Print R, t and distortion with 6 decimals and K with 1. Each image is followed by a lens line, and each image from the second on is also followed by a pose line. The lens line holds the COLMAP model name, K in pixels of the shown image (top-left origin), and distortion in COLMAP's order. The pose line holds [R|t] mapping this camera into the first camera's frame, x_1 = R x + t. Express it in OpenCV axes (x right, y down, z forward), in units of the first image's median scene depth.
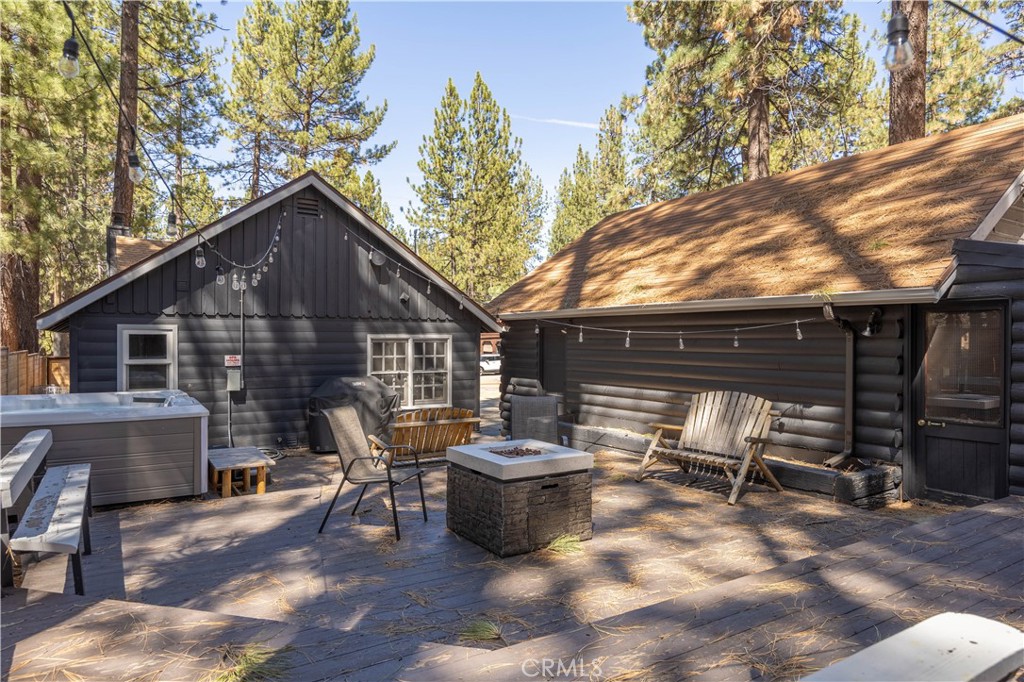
lens RADIAL K [[645.7, 0, 511.1], [0, 645.7, 341.2], [0, 0, 1]] dist [0.001691, -0.001877]
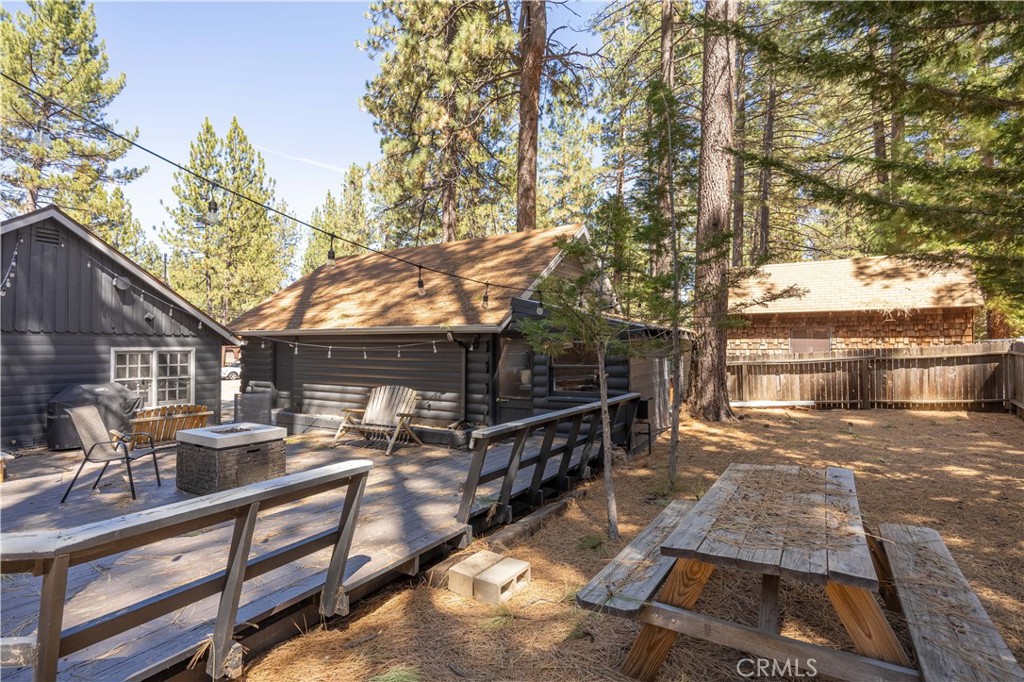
lens RADIAL K [[507.4, 0, 511.8], [0, 507.4, 341.3], [0, 0, 1]] dist [-0.001233, -0.003656]
pose [[0.901673, 0.006473, 0.432371, 0.039826], [0.000153, 0.999883, -0.015288, -0.007628], [-0.432419, 0.013851, 0.901566, -0.156664]]
